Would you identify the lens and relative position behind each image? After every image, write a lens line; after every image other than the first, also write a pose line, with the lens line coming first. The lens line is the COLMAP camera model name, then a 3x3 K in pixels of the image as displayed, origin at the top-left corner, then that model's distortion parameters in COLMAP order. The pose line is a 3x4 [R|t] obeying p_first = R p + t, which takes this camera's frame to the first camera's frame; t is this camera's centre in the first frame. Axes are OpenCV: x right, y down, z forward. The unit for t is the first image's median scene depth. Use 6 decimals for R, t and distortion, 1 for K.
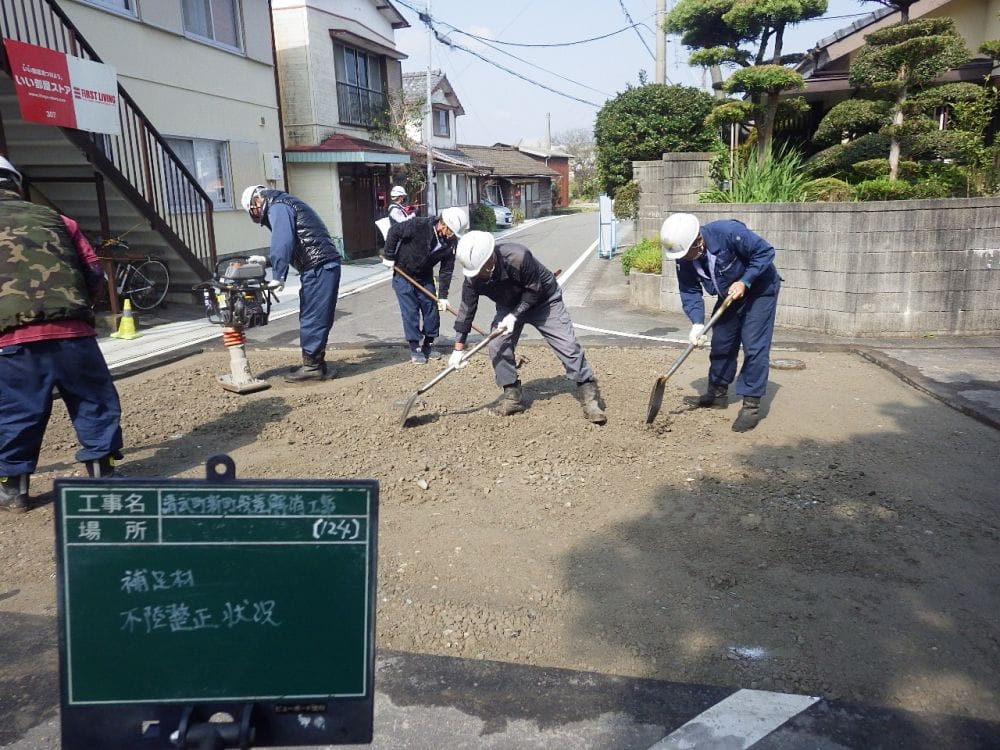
lens RADIAL K [[743.9, 0, 499.6], [0, 743.9, 368.6], [0, 0, 1]] dist [-0.005266, 0.007065]
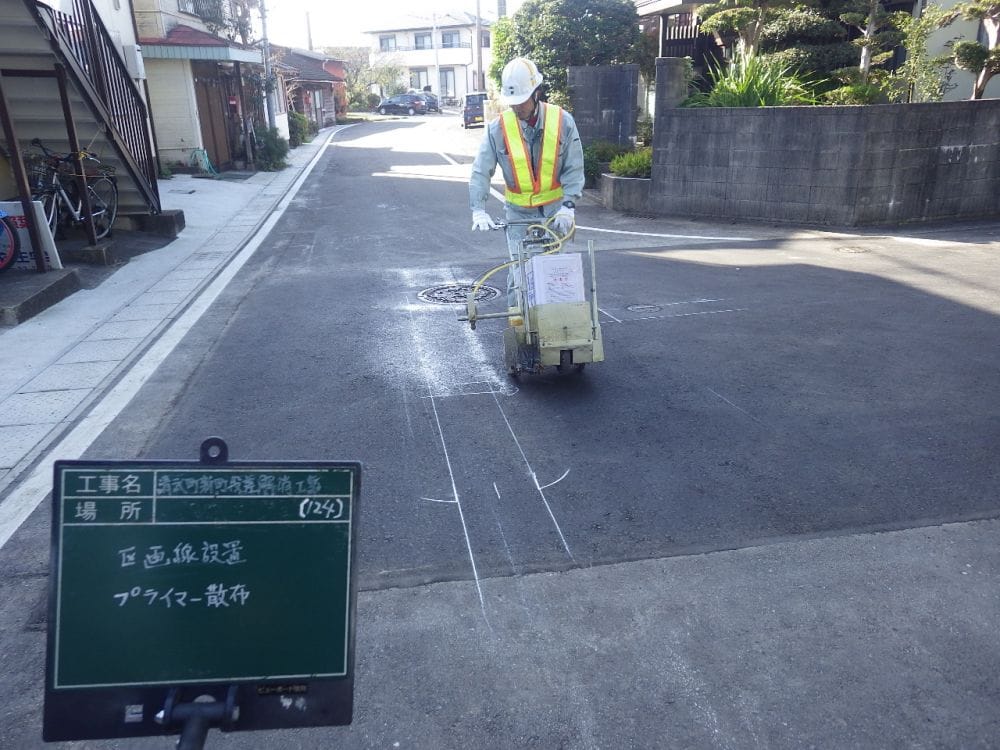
lens RADIAL K [[738.9, 0, 504.2], [0, 738.9, 363.8], [0, 0, 1]] dist [0.007246, 0.008217]
pose [[0.937589, -0.110501, 0.329721, -0.298903], [0.074240, 0.989915, 0.120650, -0.007457], [-0.339728, -0.088642, 0.936337, 0.061550]]
